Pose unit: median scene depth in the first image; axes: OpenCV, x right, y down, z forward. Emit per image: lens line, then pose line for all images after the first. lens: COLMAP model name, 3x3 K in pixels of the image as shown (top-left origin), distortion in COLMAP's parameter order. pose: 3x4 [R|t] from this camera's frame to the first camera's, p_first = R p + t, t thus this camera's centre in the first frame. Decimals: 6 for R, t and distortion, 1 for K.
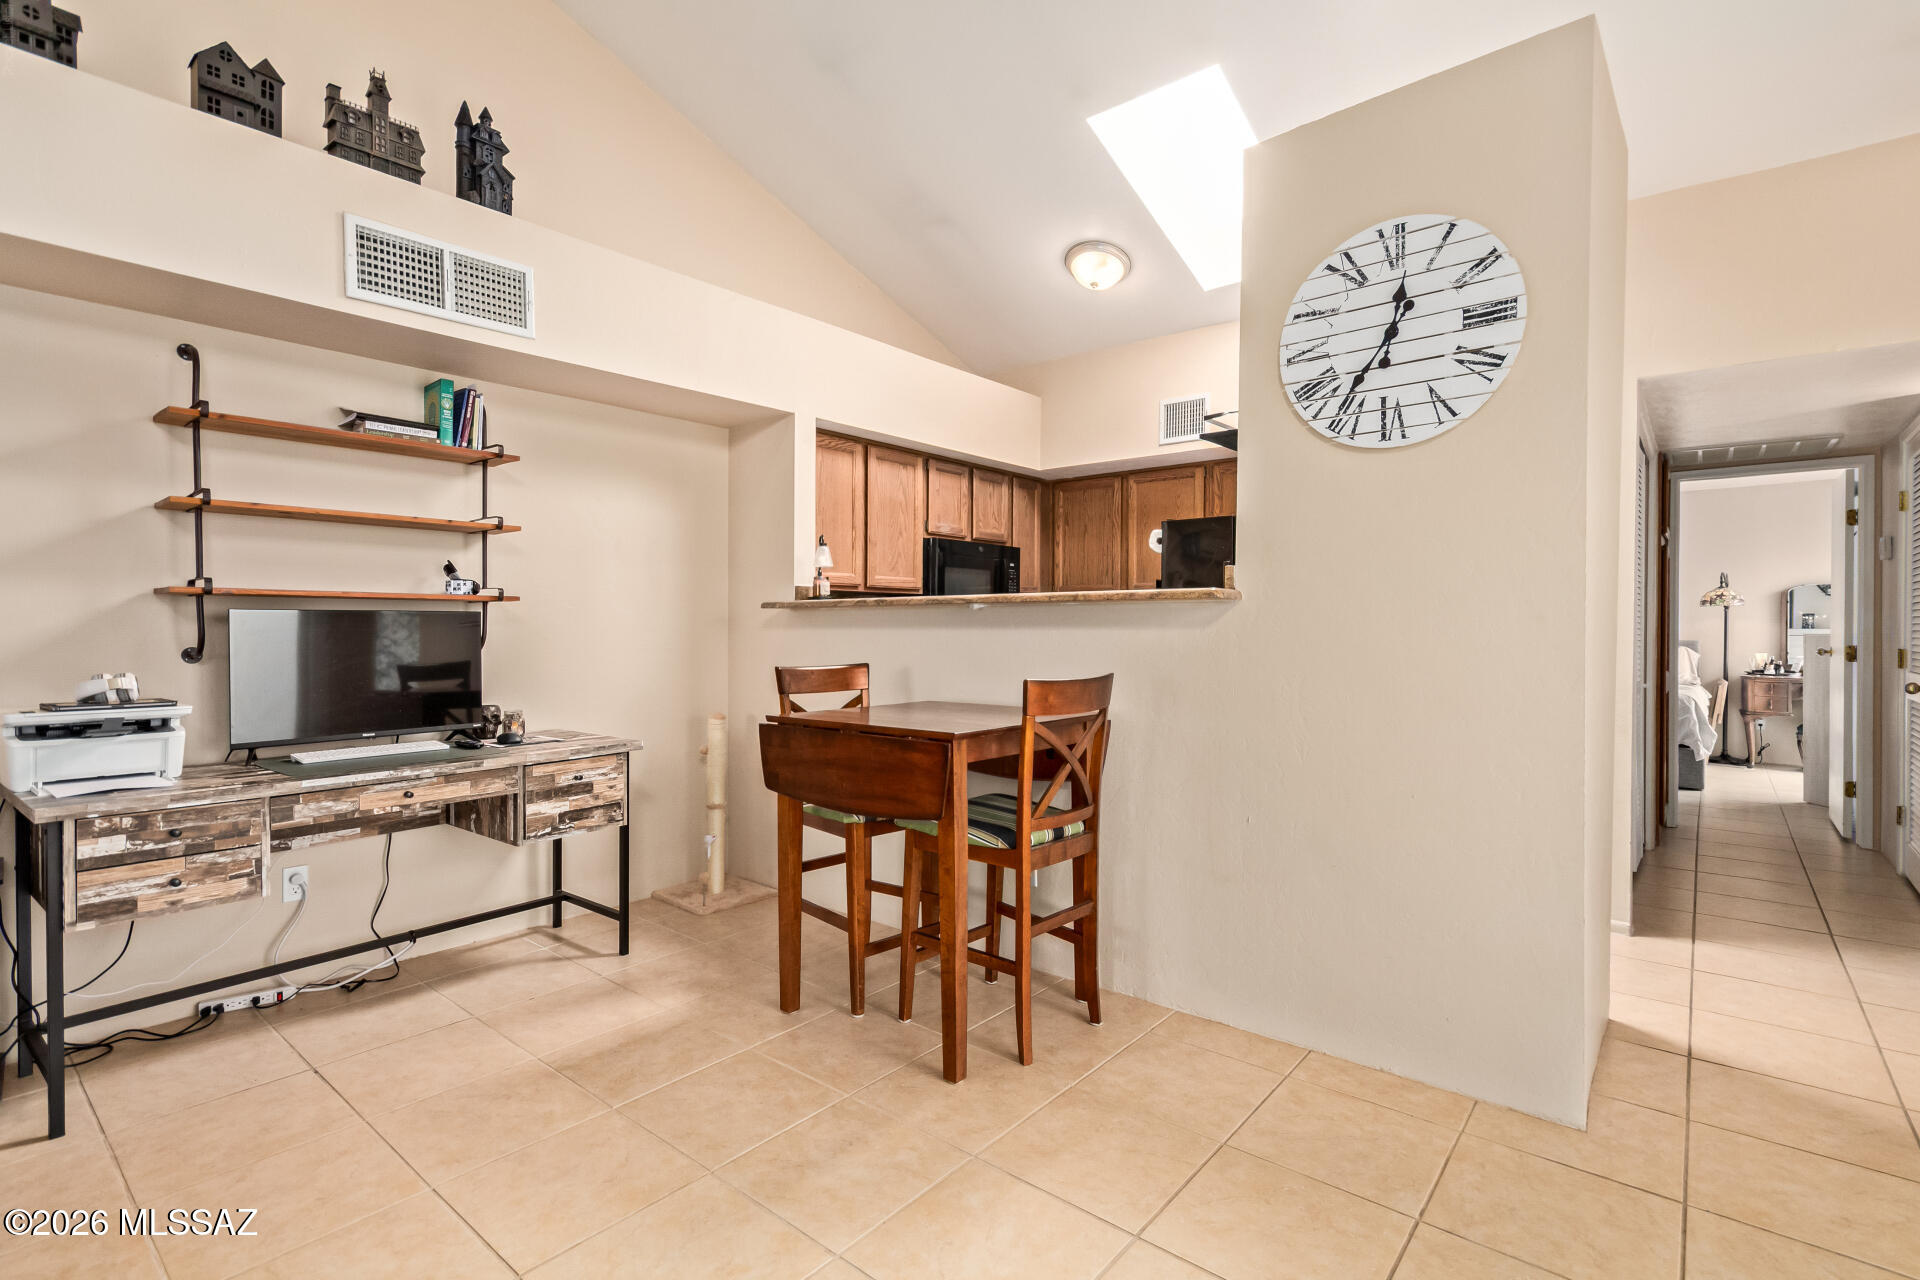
lens RADIAL K [[890.5, 0, 973.9], [0, 890.5, 633.9], [0, 0, 1]] dist [0.003316, 0.000448]
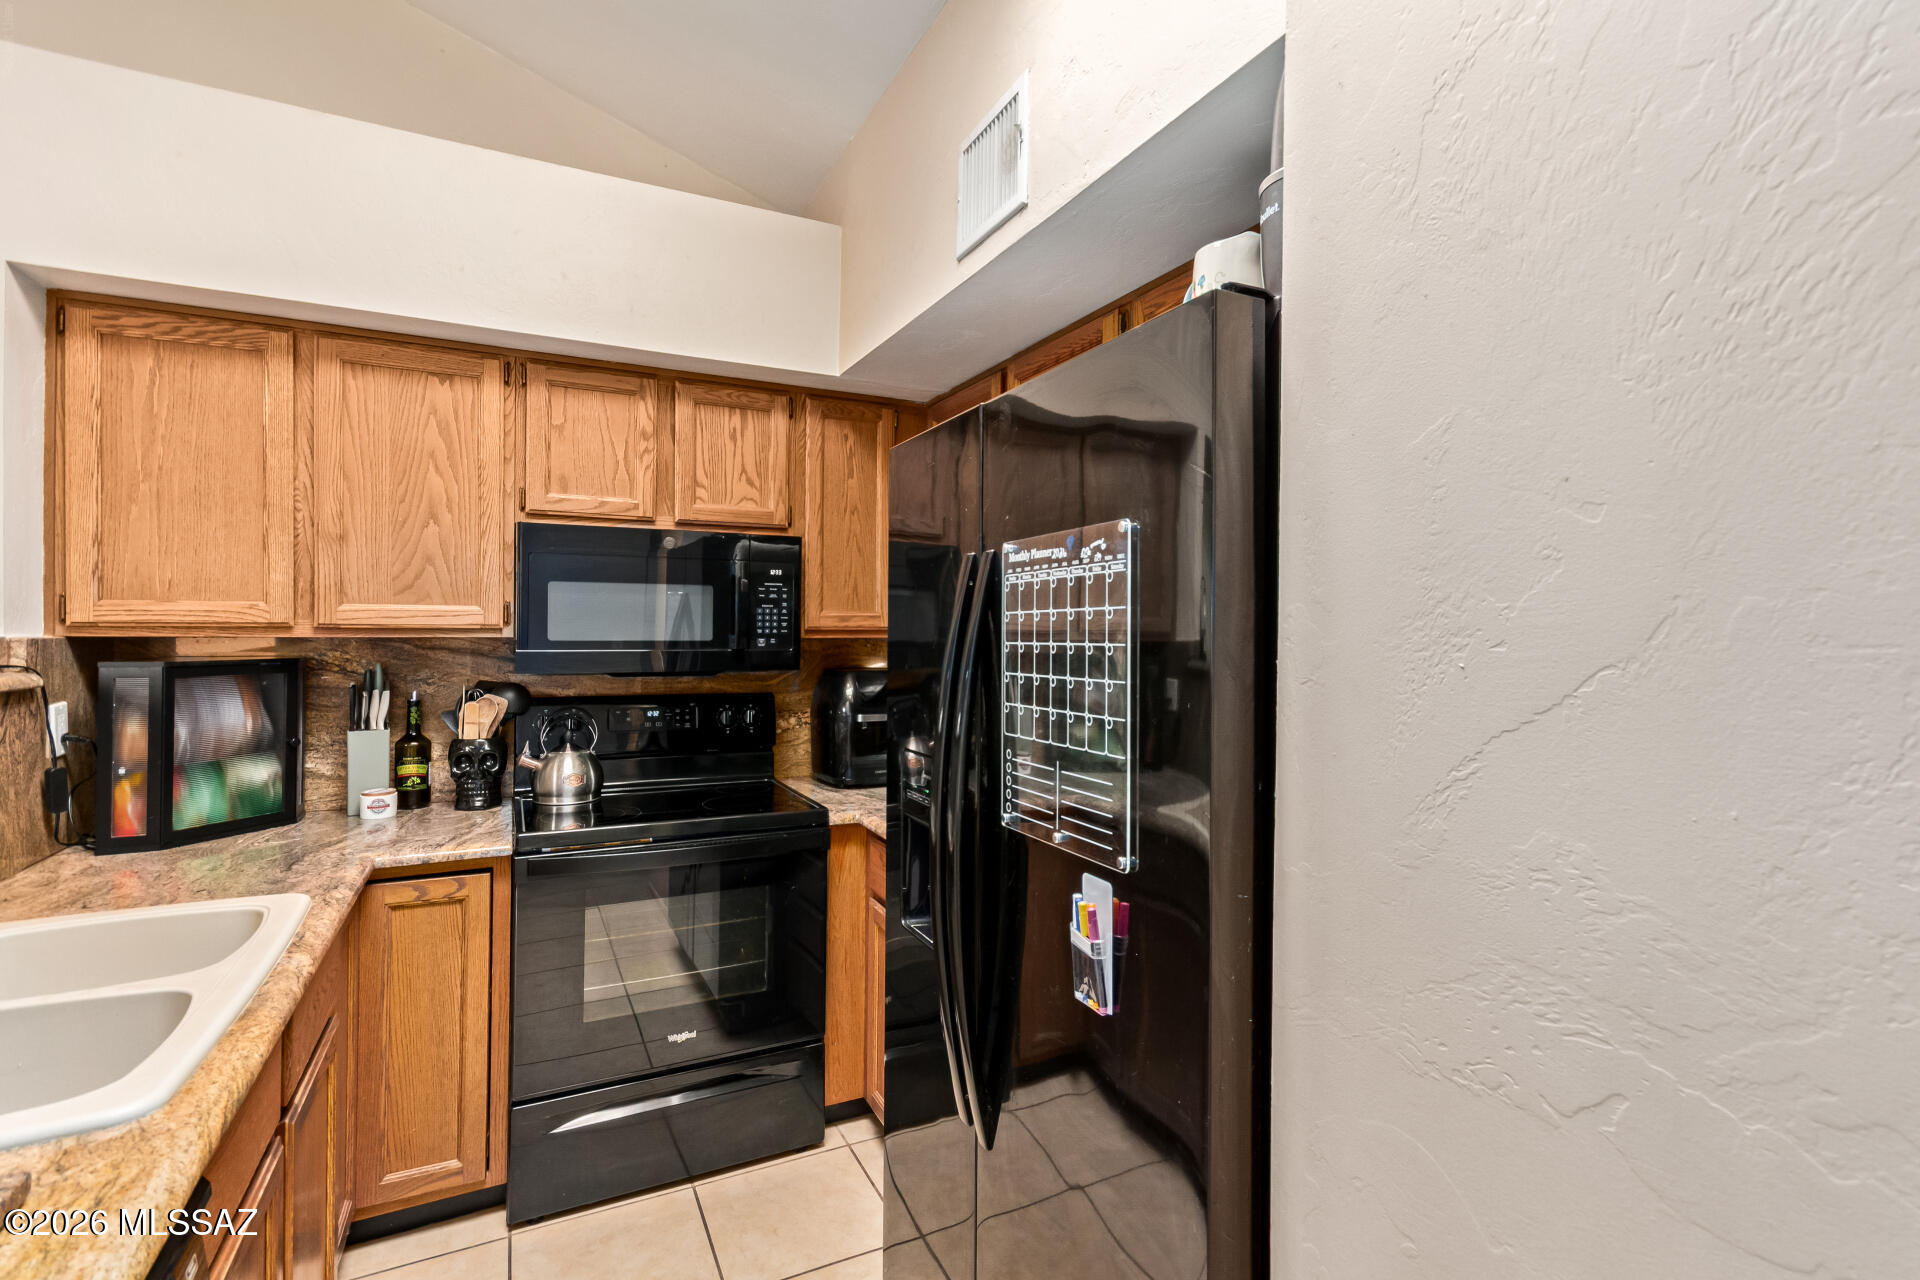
lens RADIAL K [[903.5, 0, 969.5], [0, 903.5, 630.2], [0, 0, 1]] dist [0.004665, 0.000346]
pose [[0.915775, 0.006023, -0.401647, 0.668545], [-0.008414, 0.999956, -0.004188, -0.087564], [0.401604, 0.007215, 0.915785, 1.149354]]
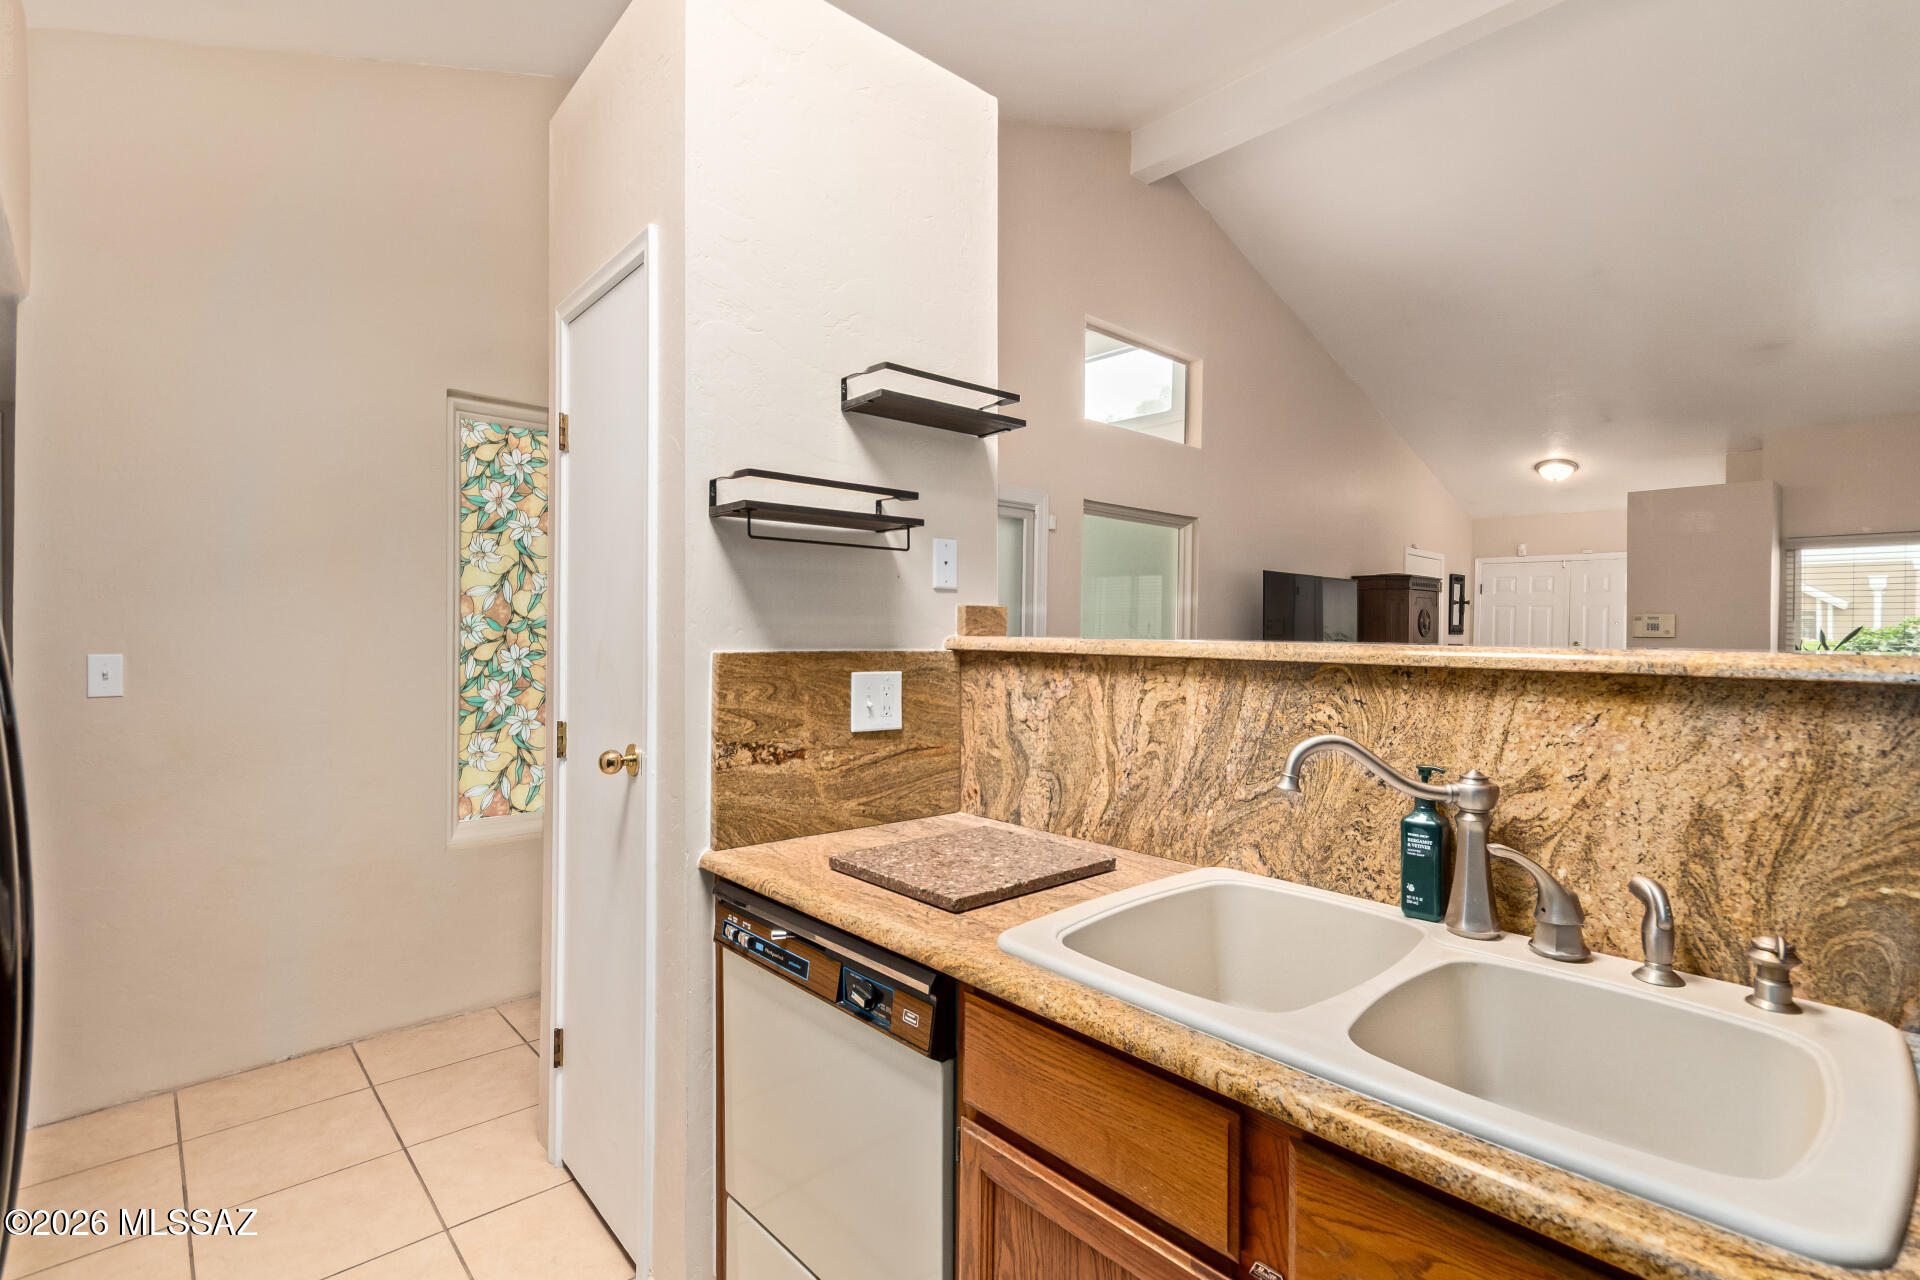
lens RADIAL K [[892.9, 0, 963.2], [0, 892.9, 633.7], [0, 0, 1]] dist [0.004578, 0.000303]
pose [[-0.990874, -0.012536, 0.134207, 0.193024], [-0.011051, 0.999869, 0.011803, -0.060202], [-0.134337, 0.010212, -0.990883, 1.793635]]
